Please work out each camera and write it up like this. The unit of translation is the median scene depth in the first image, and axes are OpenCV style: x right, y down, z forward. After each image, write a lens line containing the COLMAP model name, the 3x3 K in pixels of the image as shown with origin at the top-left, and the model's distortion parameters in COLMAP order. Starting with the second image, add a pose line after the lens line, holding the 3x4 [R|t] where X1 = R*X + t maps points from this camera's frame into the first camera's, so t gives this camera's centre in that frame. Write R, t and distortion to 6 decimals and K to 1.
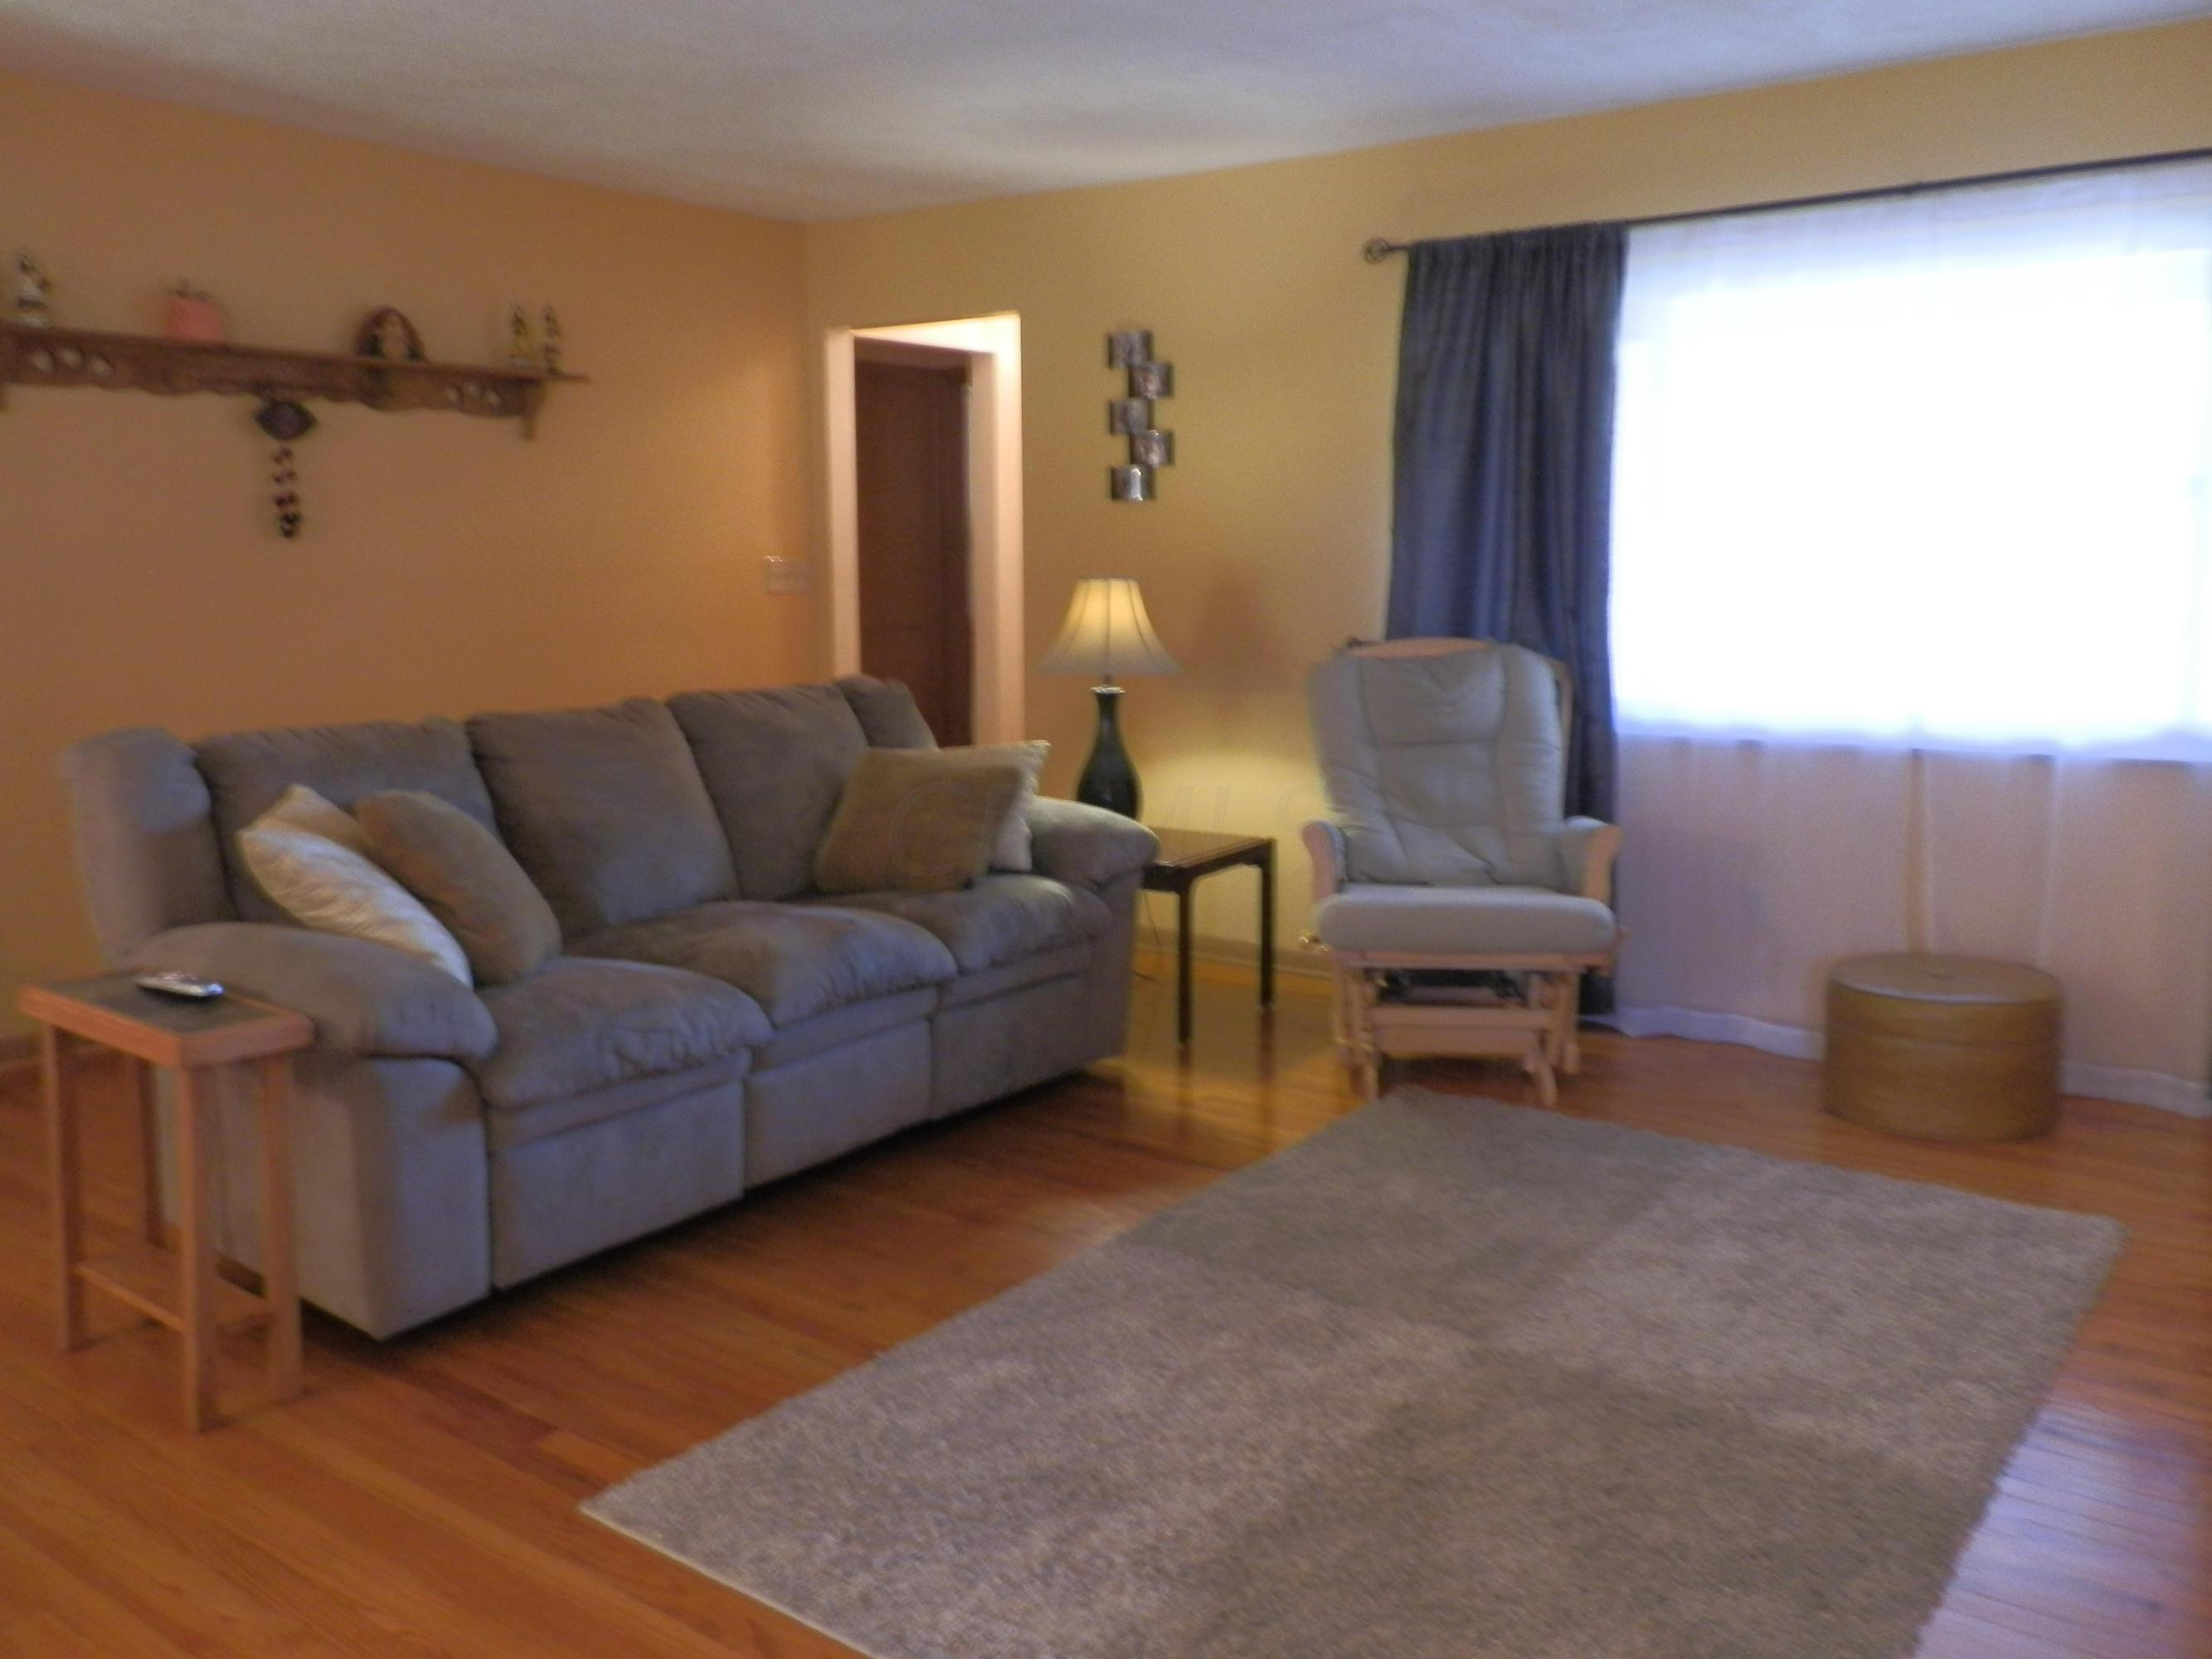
lens RADIAL K [[1867.1, 0, 1106.0], [0, 1867.1, 829.5], [0, 0, 1]] dist [0.002544, -0.071010]
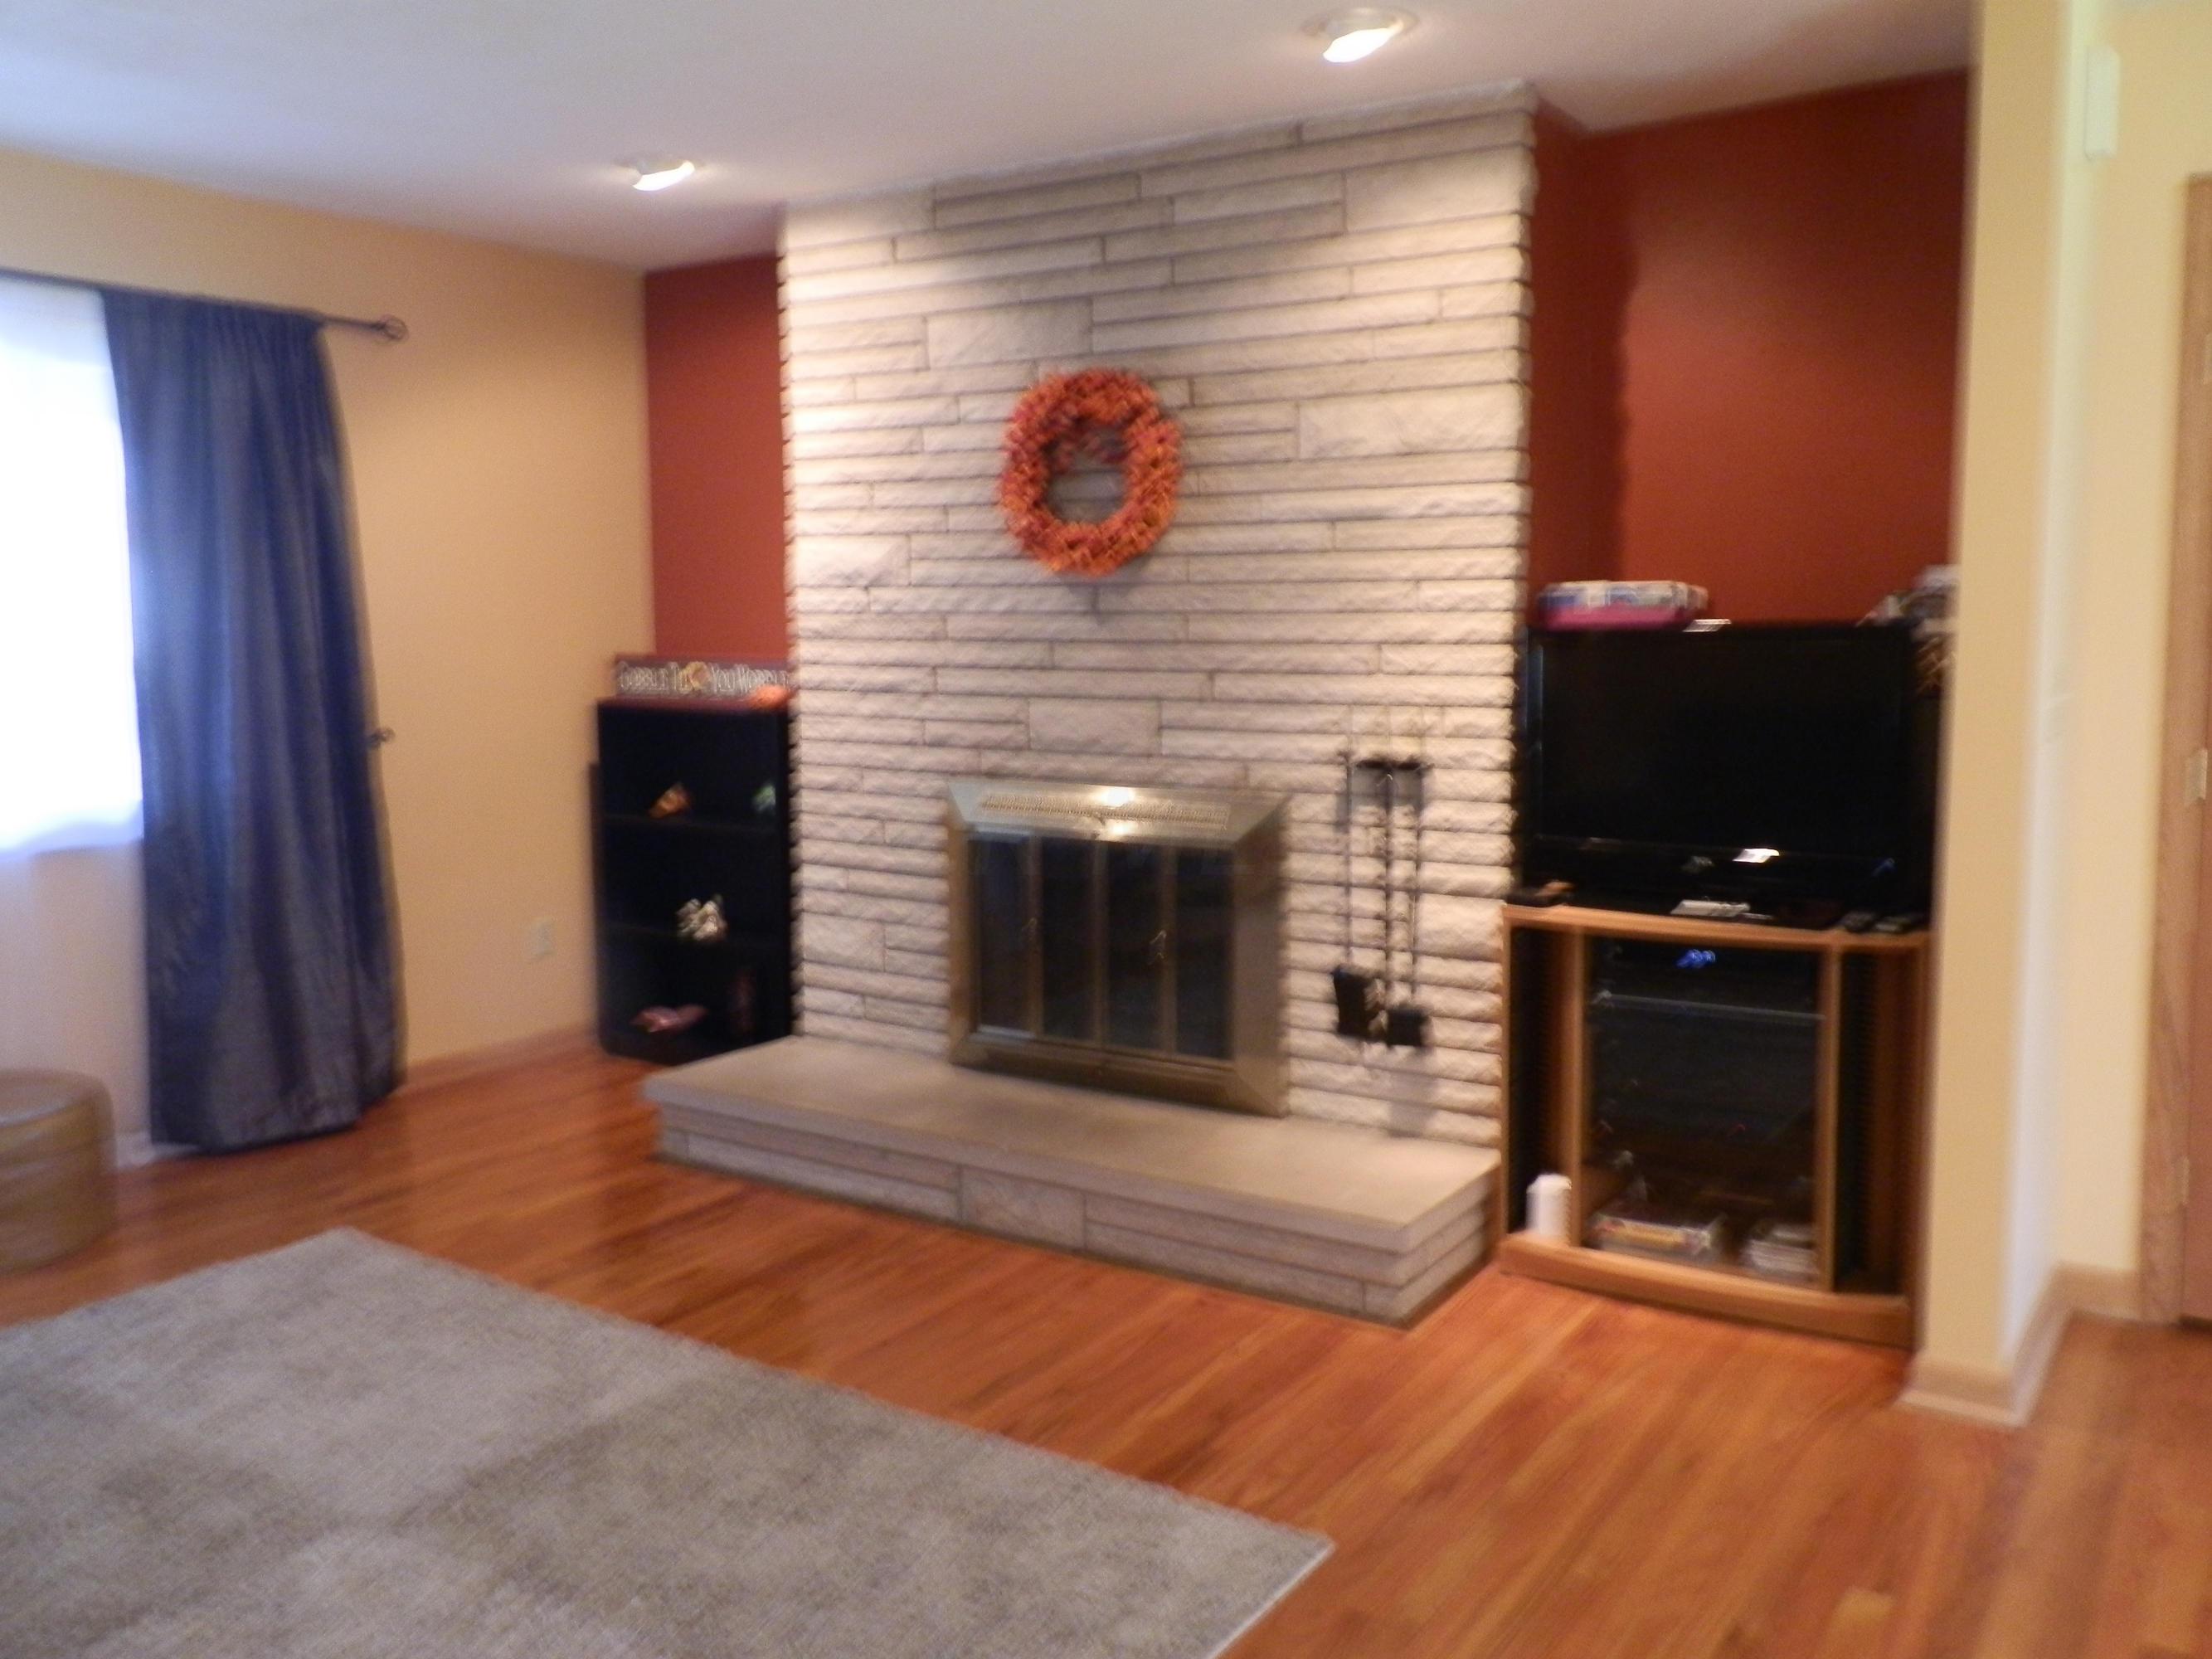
lens RADIAL K [[1867.1, 0, 1106.0], [0, 1867.1, 829.5], [0, 0, 1]] dist [0.002544, -0.071010]
pose [[-0.095305, -0.107090, 0.989671, -0.662231], [0.146824, 0.981810, 0.120379, -0.107859], [-0.984561, 0.156780, -0.077848, 0.634234]]
